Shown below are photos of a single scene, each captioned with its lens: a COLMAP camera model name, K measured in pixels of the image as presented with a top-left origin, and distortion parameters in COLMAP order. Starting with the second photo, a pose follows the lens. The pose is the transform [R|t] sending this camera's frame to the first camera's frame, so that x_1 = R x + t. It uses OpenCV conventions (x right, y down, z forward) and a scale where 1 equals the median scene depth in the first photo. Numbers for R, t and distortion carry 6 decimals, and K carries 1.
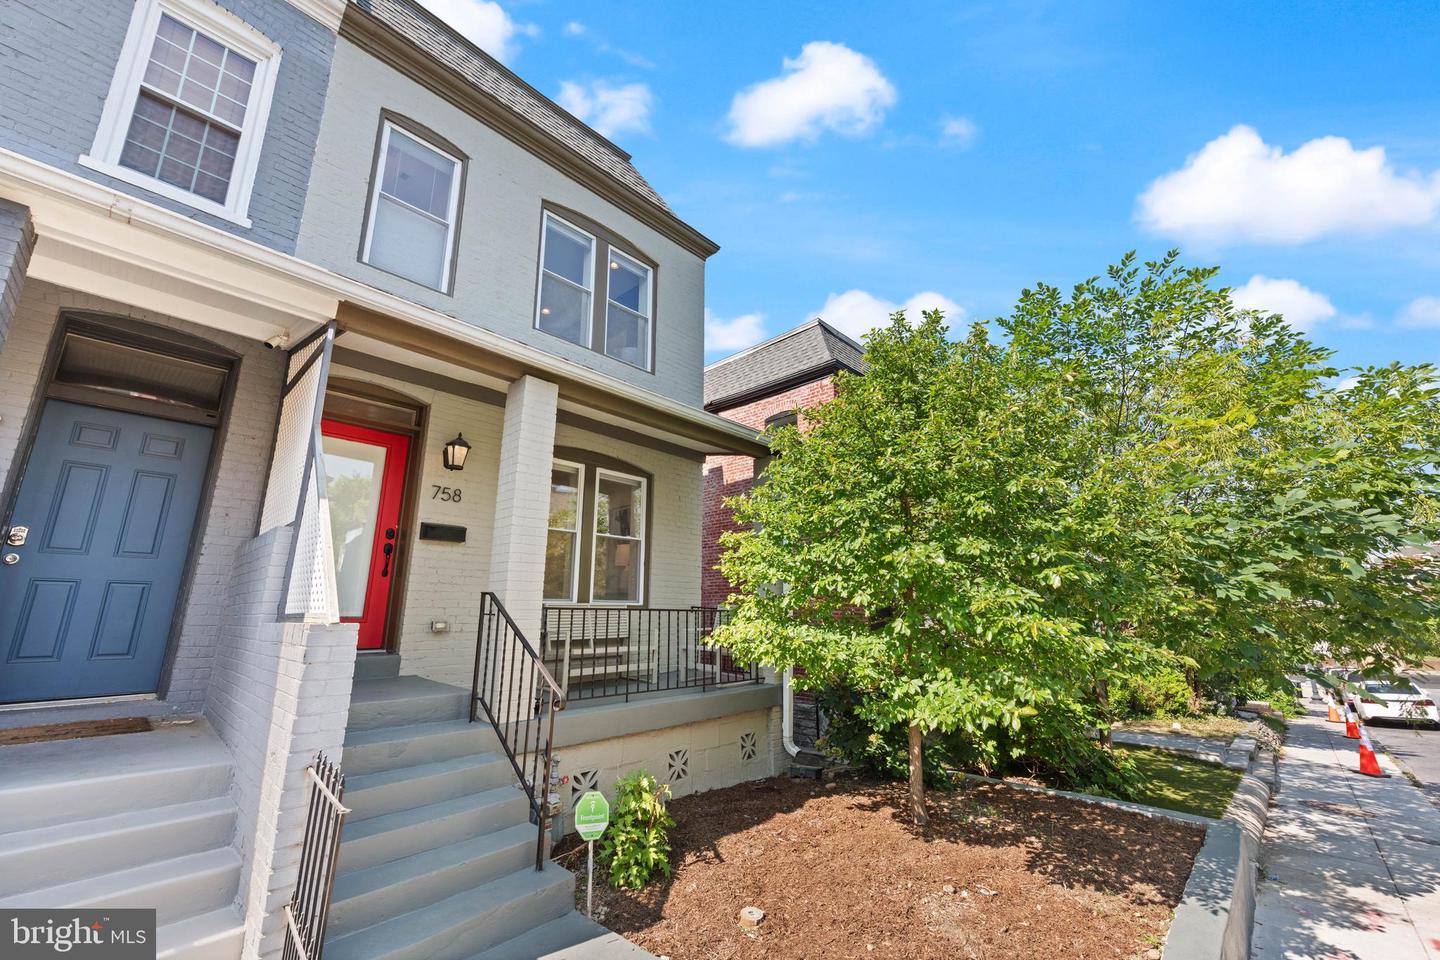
lens RADIAL K [[566.6, 0, 715.3], [0, 566.6, 481.5], [0, 0, 1]] dist [0.013133, -0.003263]
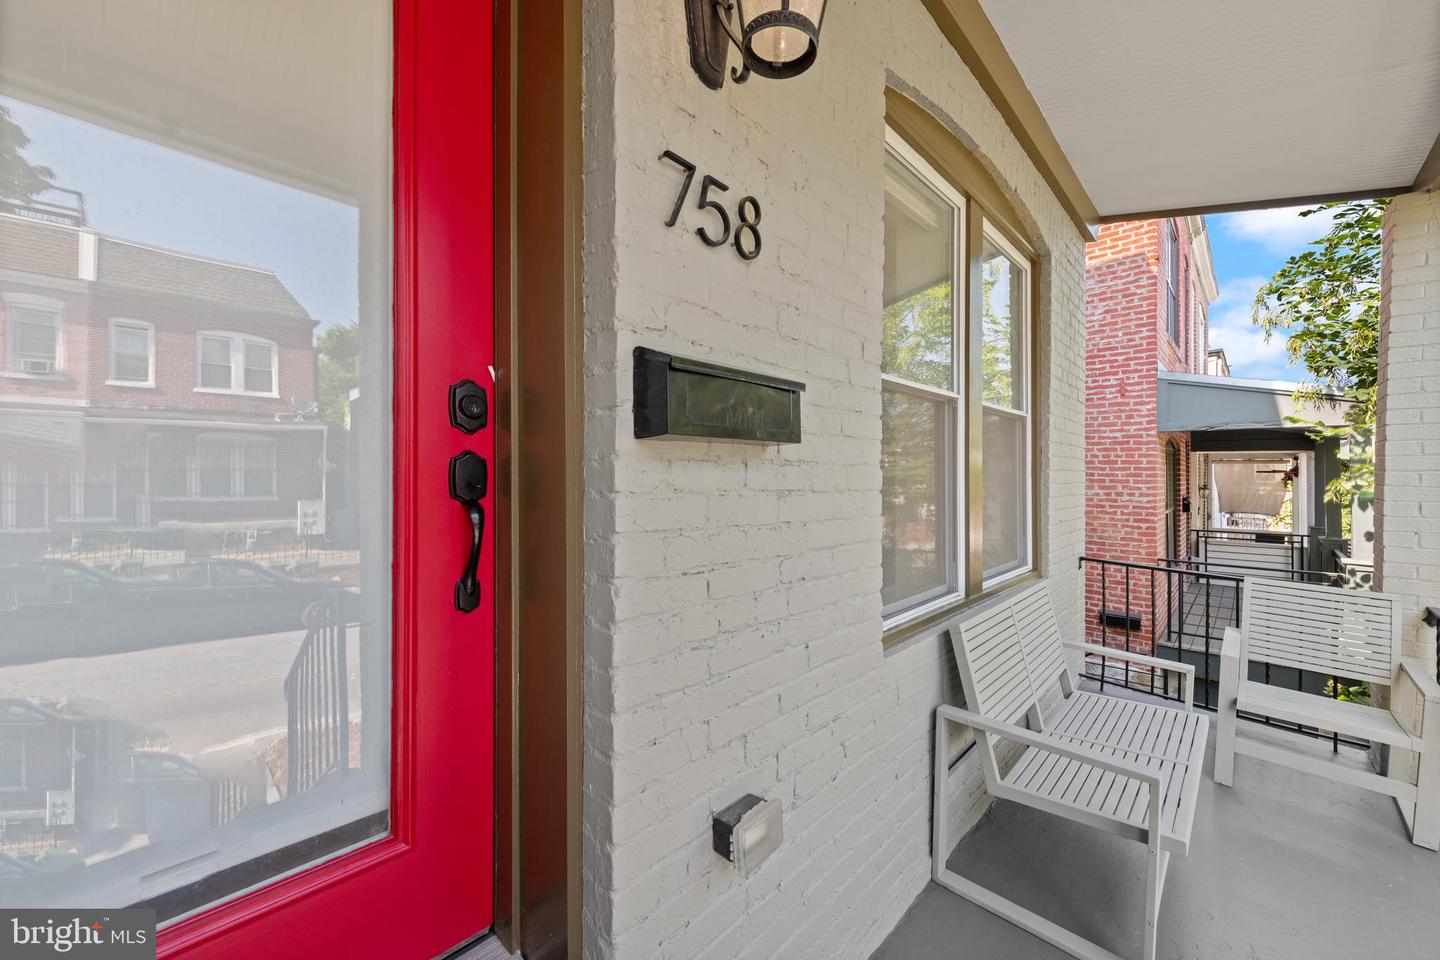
lens RADIAL K [[566.6, 0, 725.0], [0, 566.6, 477.9], [0, 0, 1]] dist [0.013133, -0.003263]
pose [[0.999993, 0.003737, -0.000802, -0.473448], [-0.003446, 0.972278, 0.233804, 0.068087], [0.001653, -0.233799, 0.972283, 0.786825]]
